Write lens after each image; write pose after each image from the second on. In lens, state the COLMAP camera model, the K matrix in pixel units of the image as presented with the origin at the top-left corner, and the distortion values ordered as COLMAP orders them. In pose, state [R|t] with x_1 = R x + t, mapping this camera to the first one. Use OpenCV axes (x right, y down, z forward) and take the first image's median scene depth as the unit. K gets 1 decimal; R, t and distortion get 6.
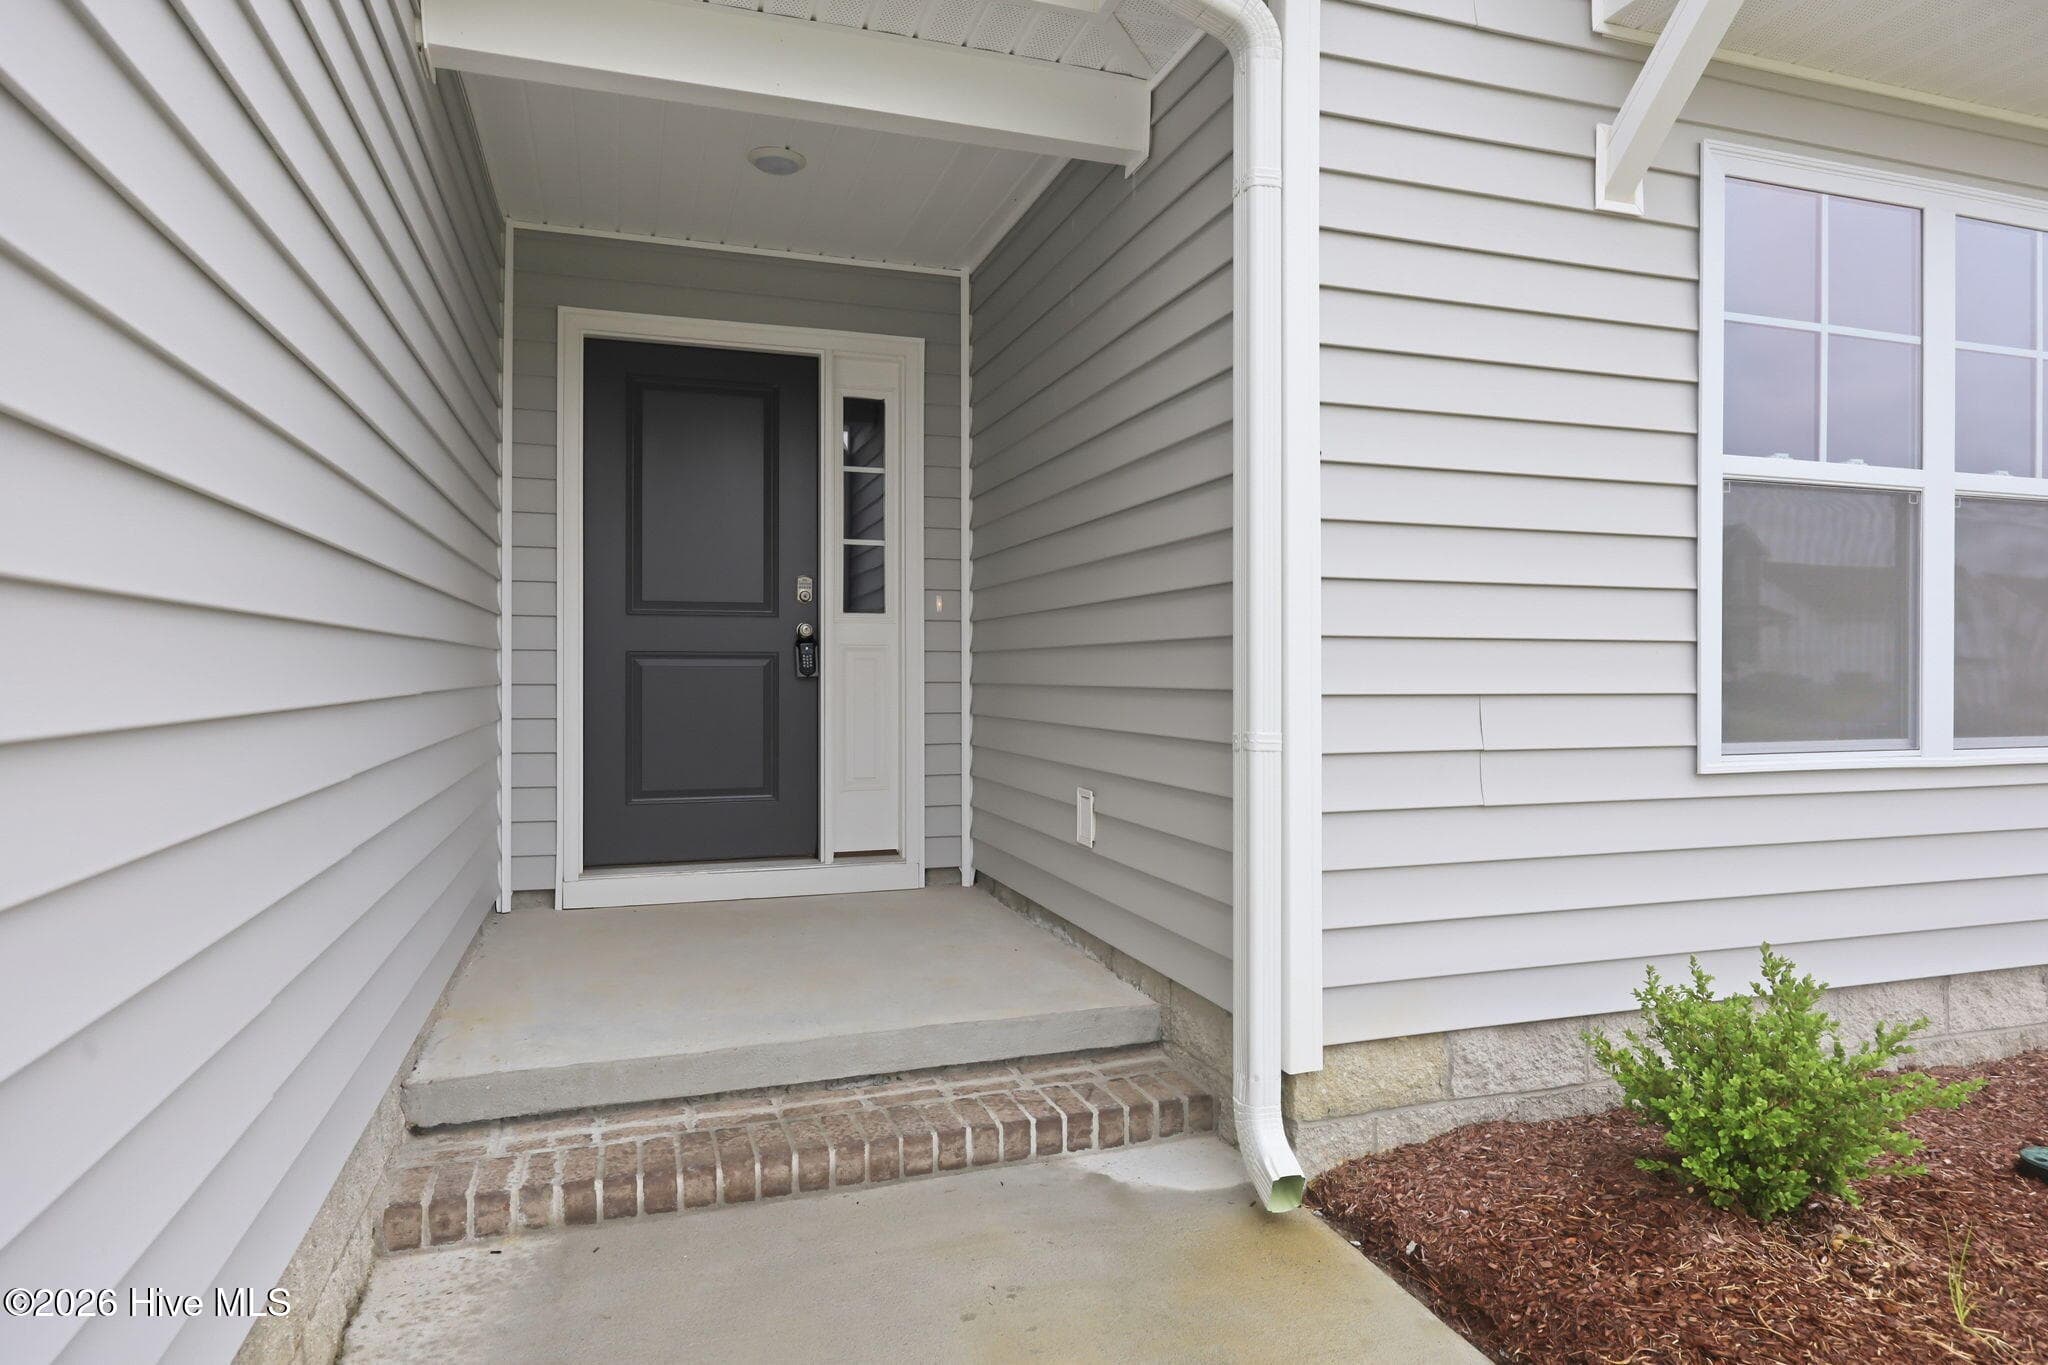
lens RADIAL K [[1179.5, 0, 1033.9], [0, 1179.5, 676.6], [0, 0, 1]] dist [0.019075, 0.000160]
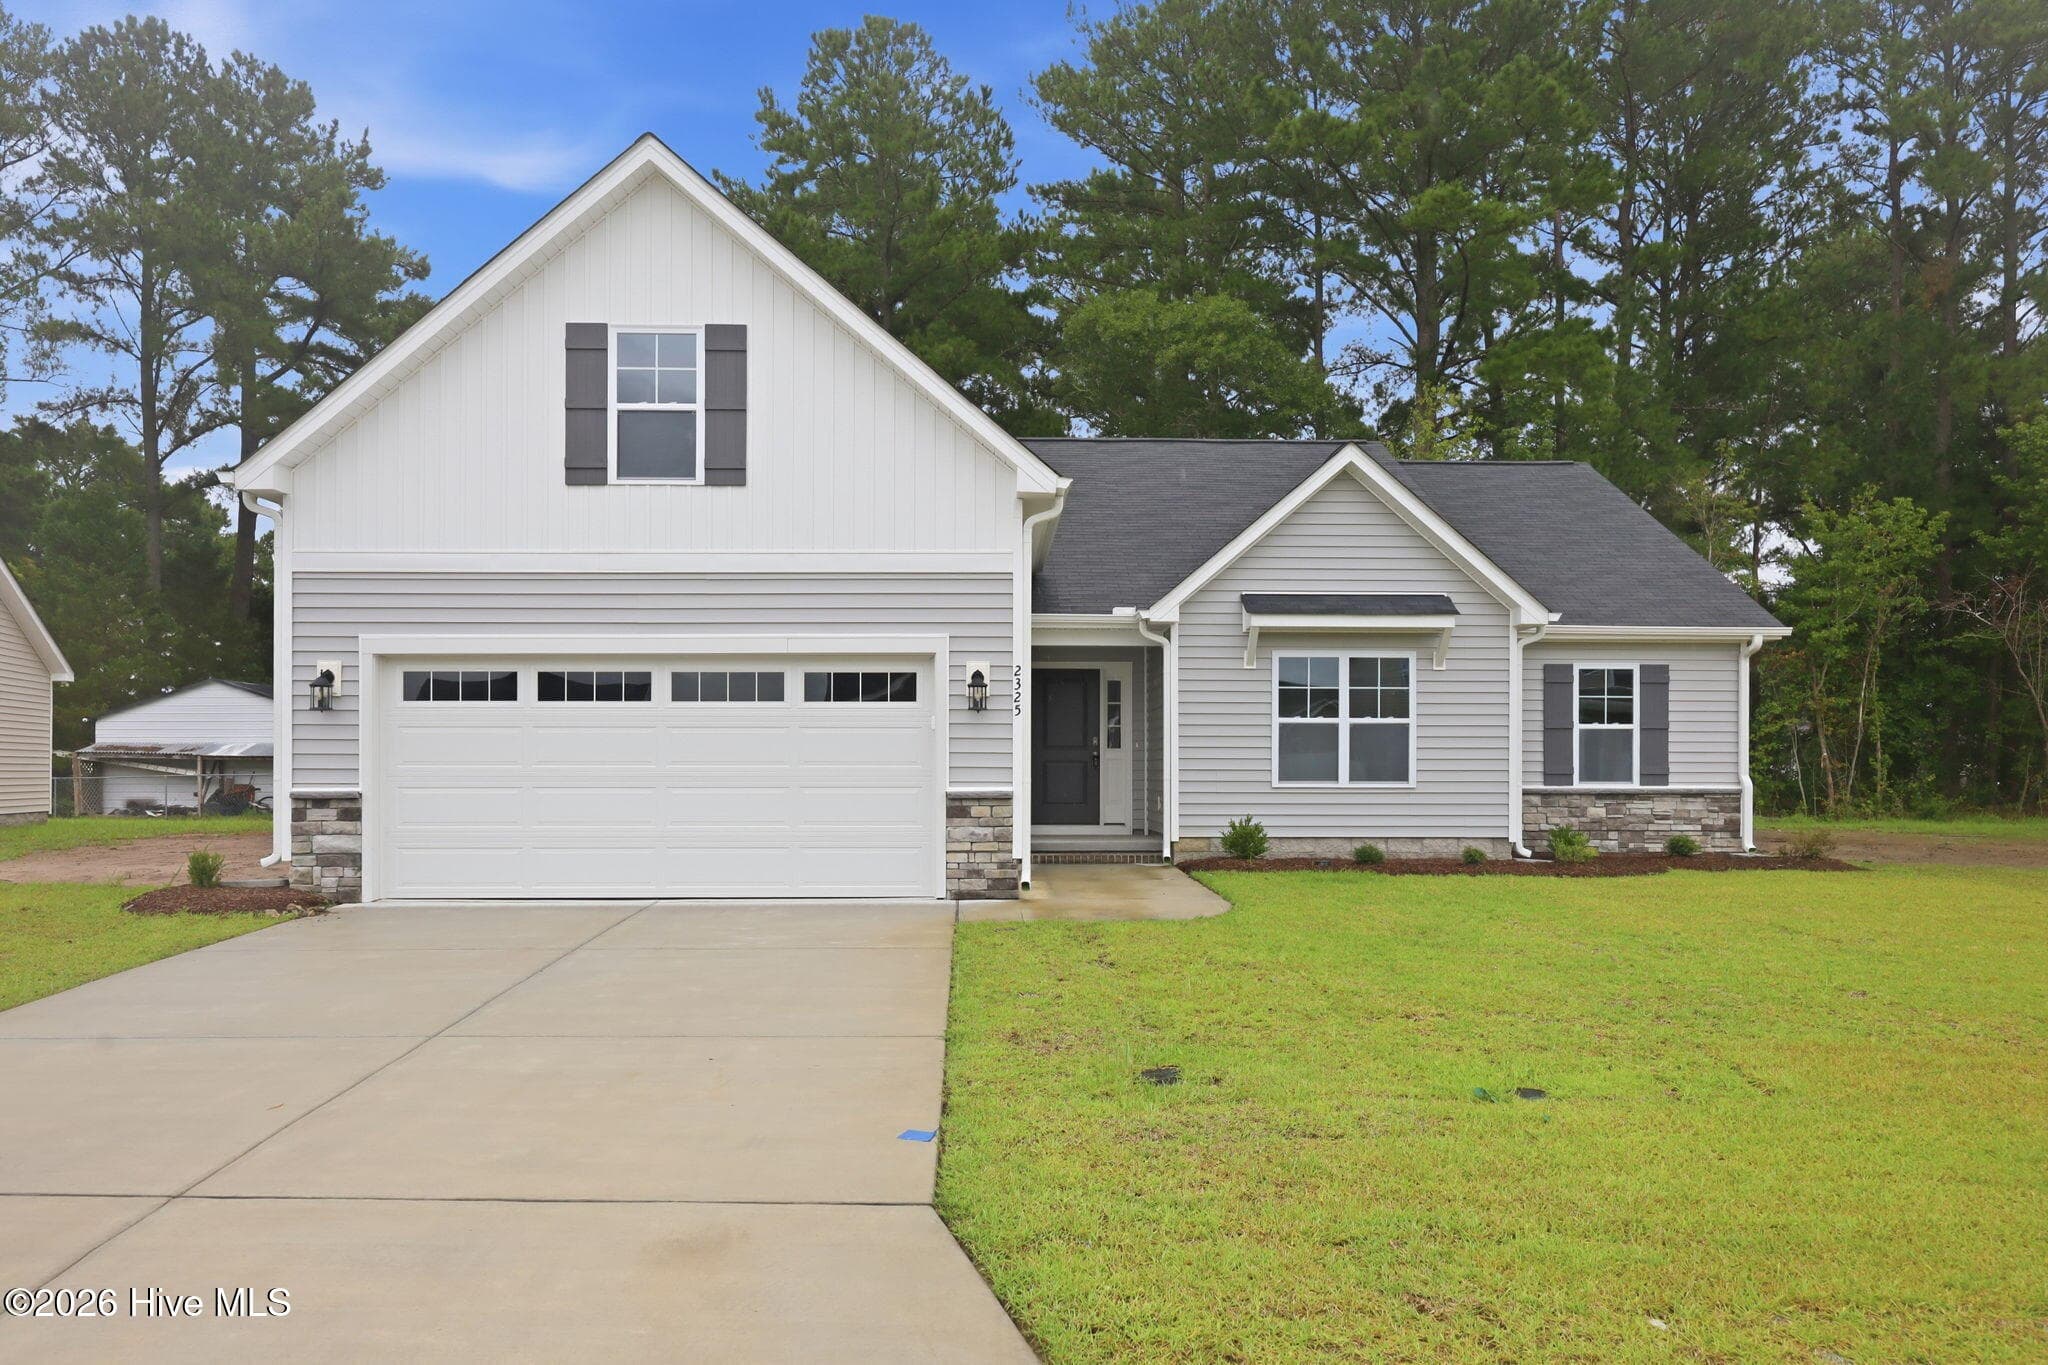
lens RADIAL K [[1324.1, 0, 1023.5], [0, 1324.1, 733.3], [0, 0, 1]] dist [-0.008237, 0.007061]
pose [[0.952542, -0.011053, -0.304206, 0.752905], [0.000701, 0.999418, -0.034119, 0.029526], [0.304405, 0.032286, 0.951995, -2.623435]]
